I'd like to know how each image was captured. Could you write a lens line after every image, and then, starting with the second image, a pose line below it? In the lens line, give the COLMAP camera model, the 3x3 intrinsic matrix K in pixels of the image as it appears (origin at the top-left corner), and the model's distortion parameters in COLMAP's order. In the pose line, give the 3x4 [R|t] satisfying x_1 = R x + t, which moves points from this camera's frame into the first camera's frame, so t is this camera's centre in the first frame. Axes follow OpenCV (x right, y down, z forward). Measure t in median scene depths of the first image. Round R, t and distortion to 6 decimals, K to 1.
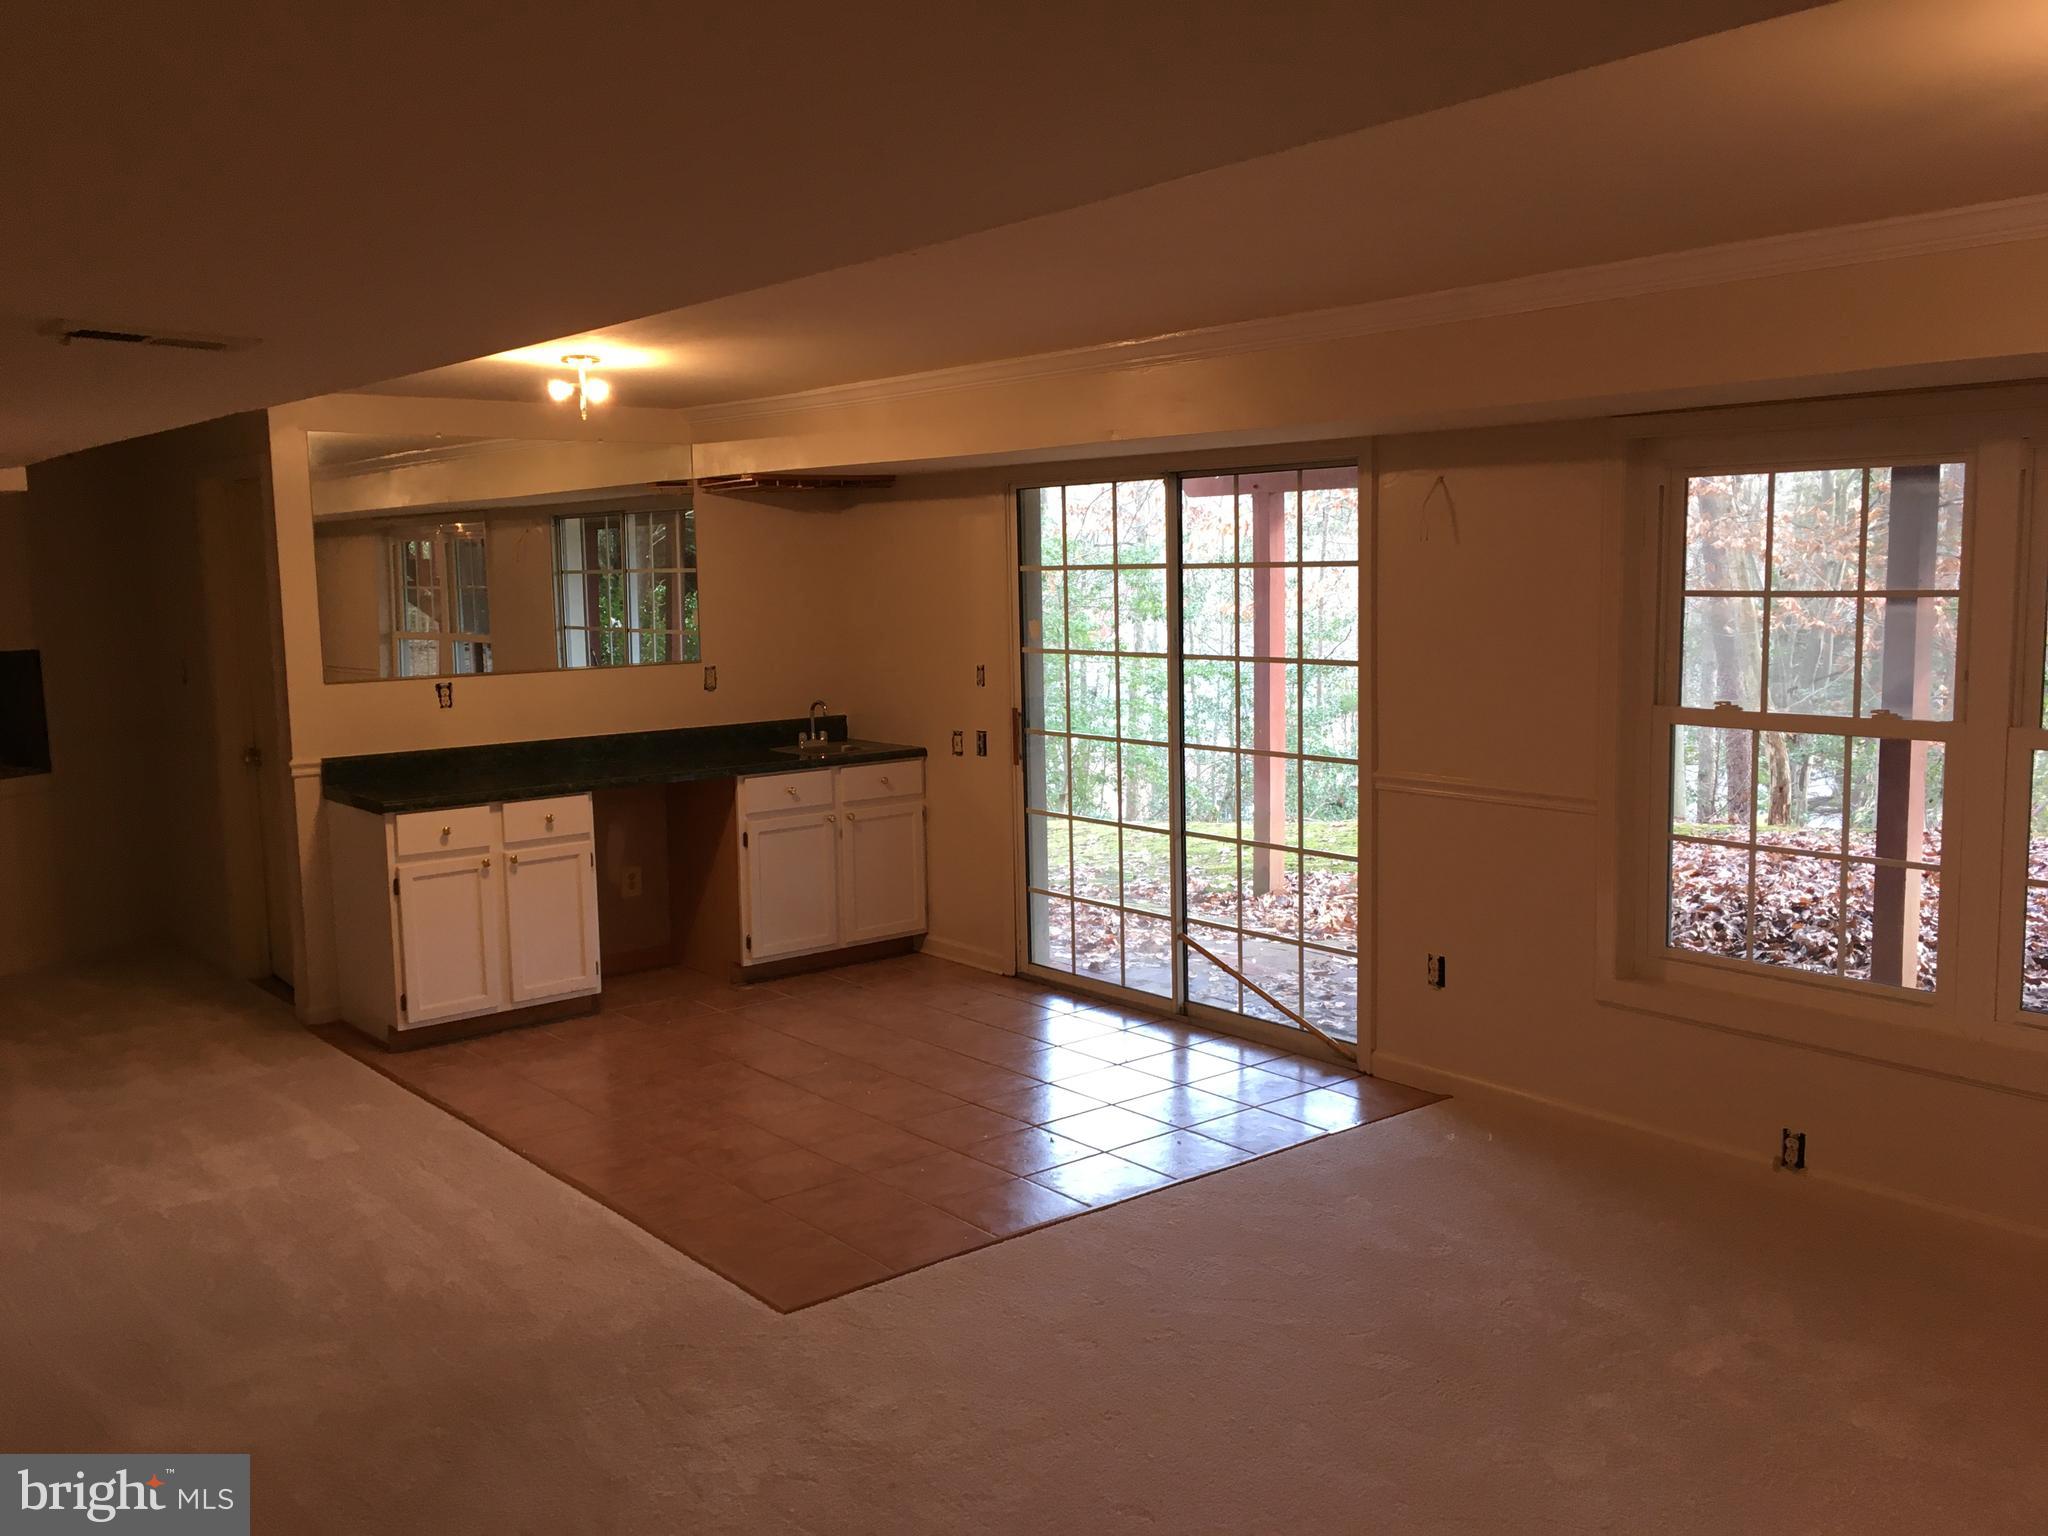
lens RADIAL K [[1748.2, 0, 1024.7], [0, 1748.2, 769.2], [0, 0, 1]] dist [0.090569, -0.118161]
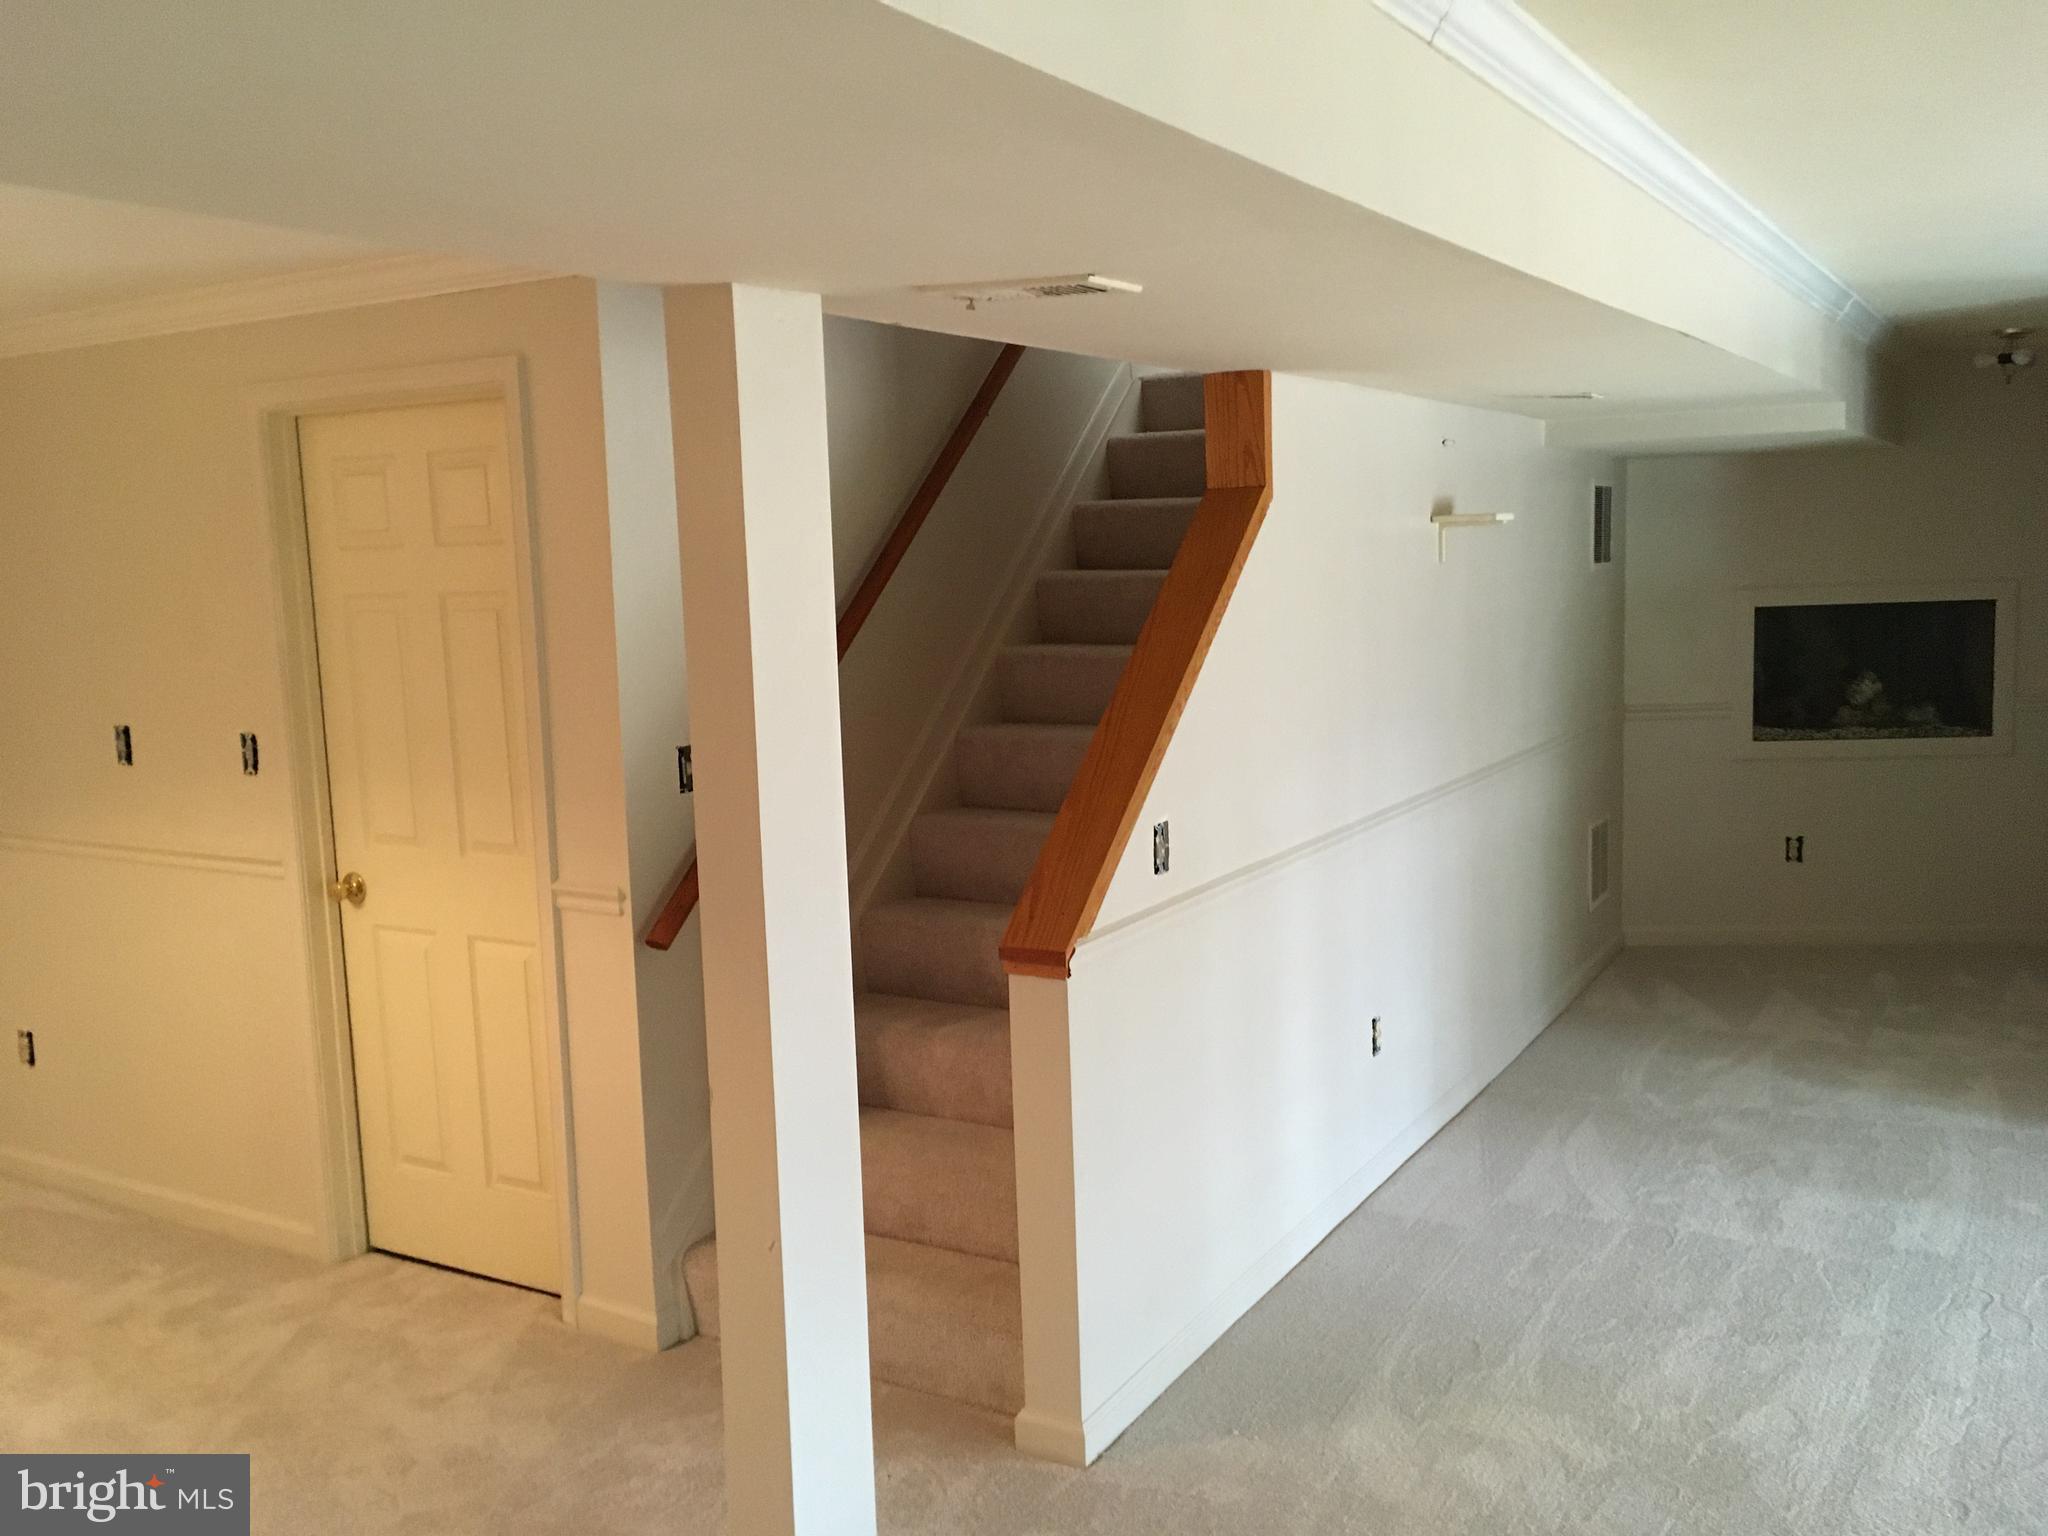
lens RADIAL K [[1748.2, 0, 1017.9], [0, 1748.2, 770.7], [0, 0, 1]] dist [0.090569, -0.118161]
pose [[0.339763, 0.127804, -0.931787, 0.148318], [-0.092176, 0.990480, 0.102244, -0.031758], [0.935983, 0.051150, 0.348309, 0.252102]]
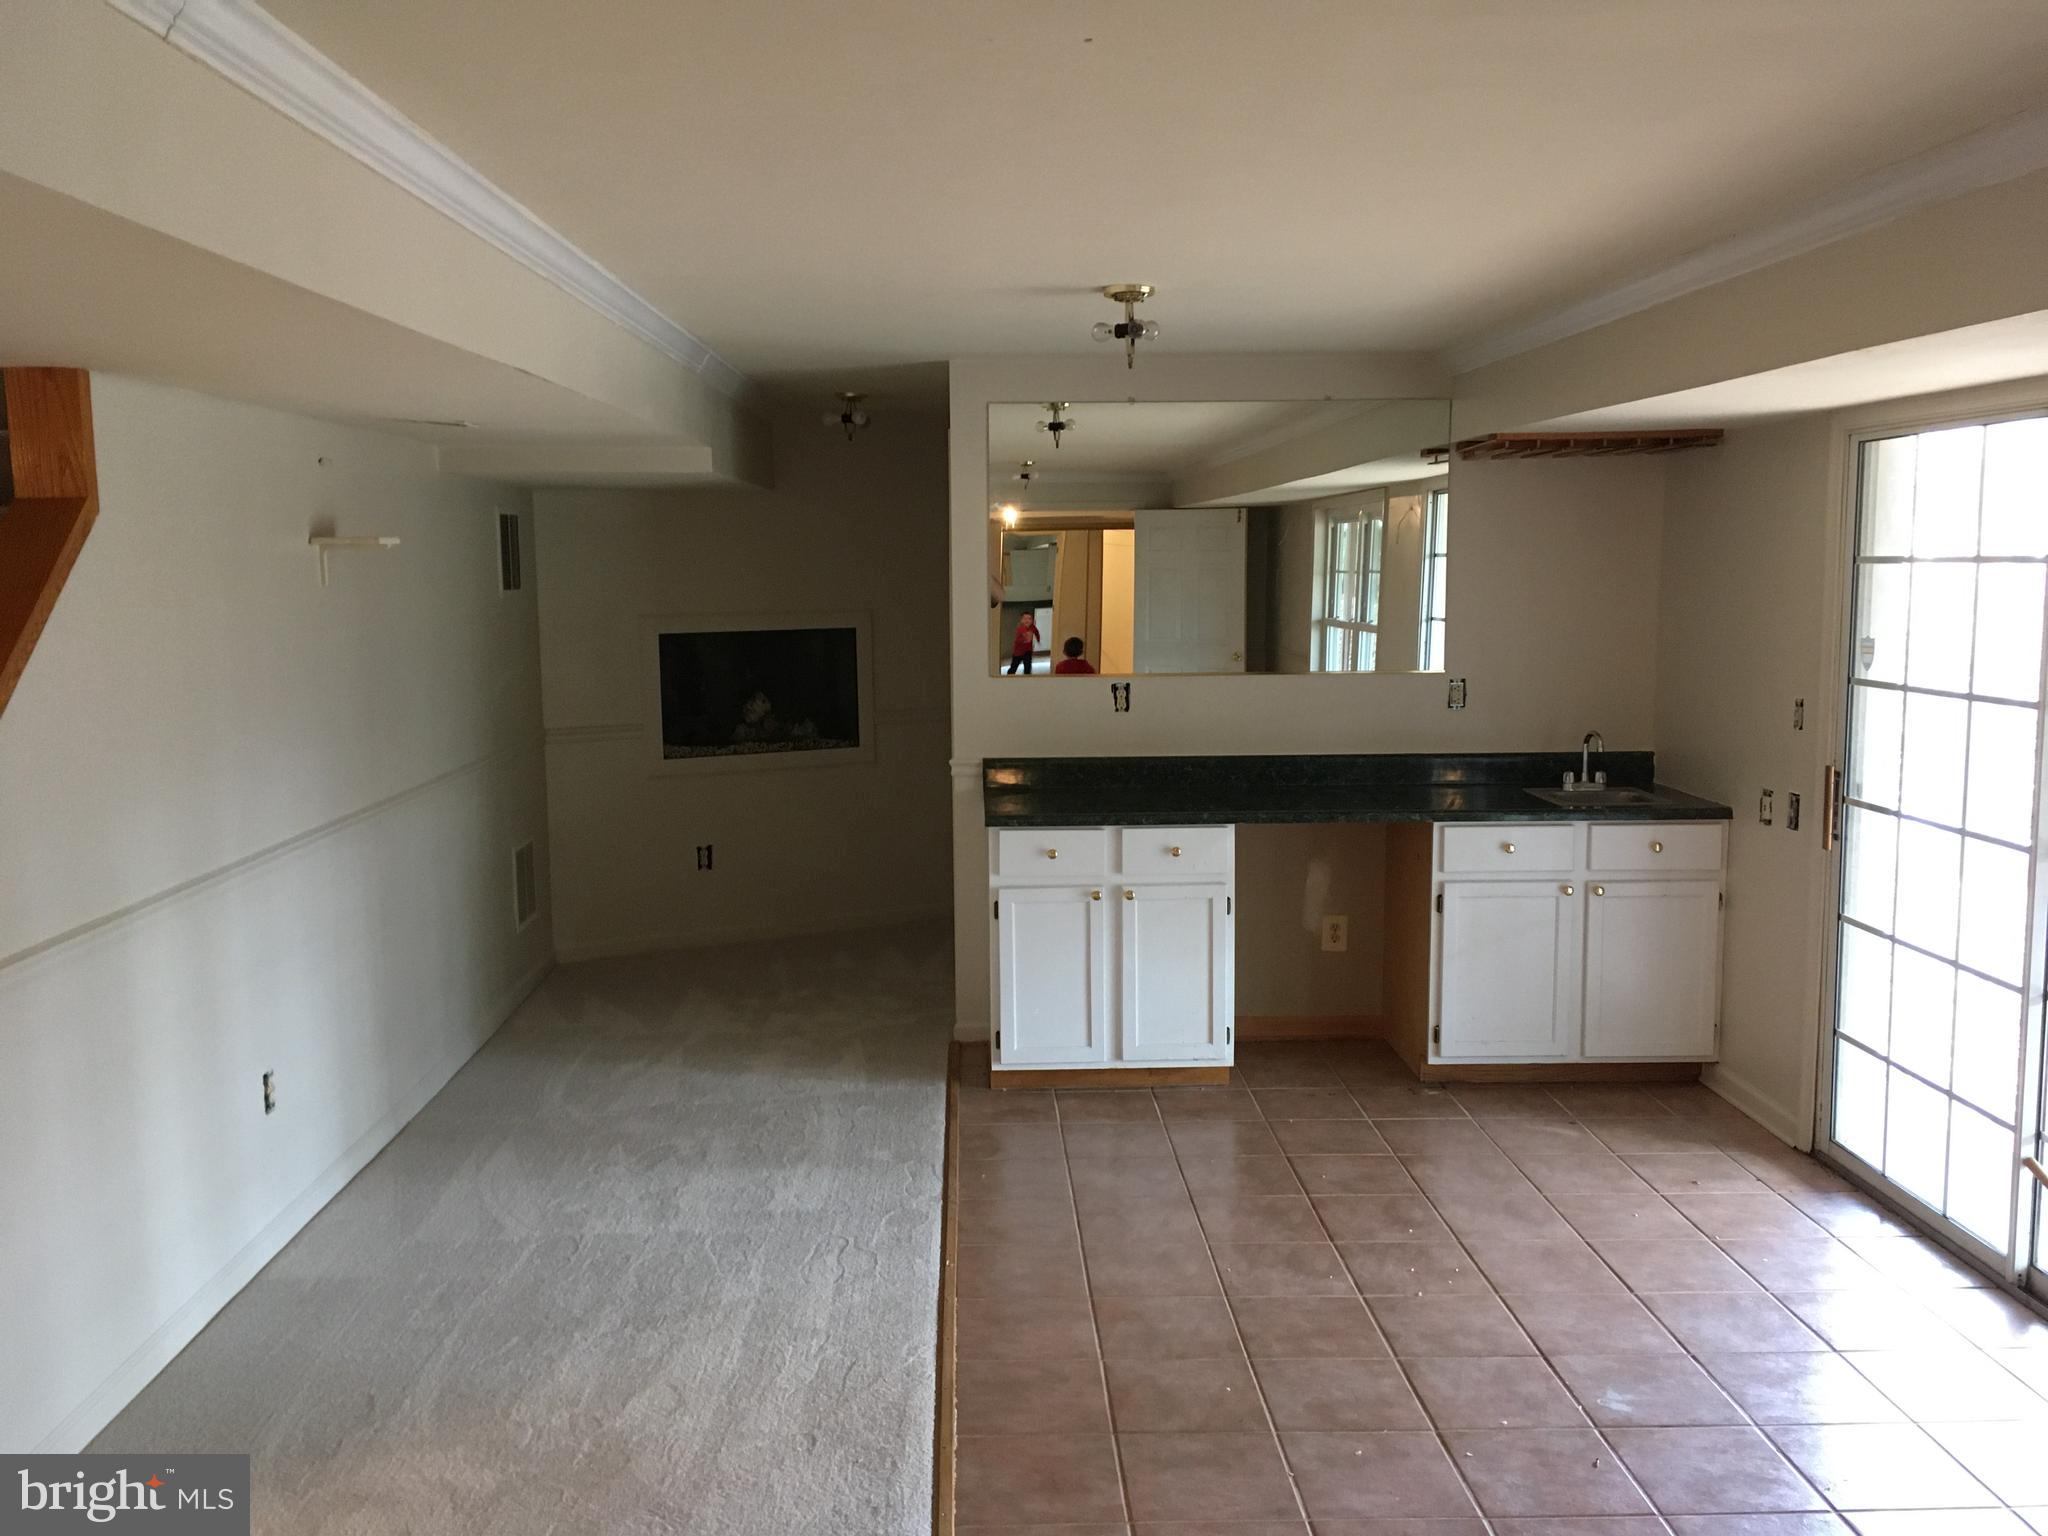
lens RADIAL K [[1748.2, 0, 1025.1], [0, 1748.2, 764.9], [0, 0, 1]] dist [0.090569, -0.118161]
pose [[0.794647, 0.085457, -0.601026, 0.166719], [-0.081318, 0.996104, 0.034117, -0.035033], [0.601600, 0.021763, 0.798501, 0.275080]]
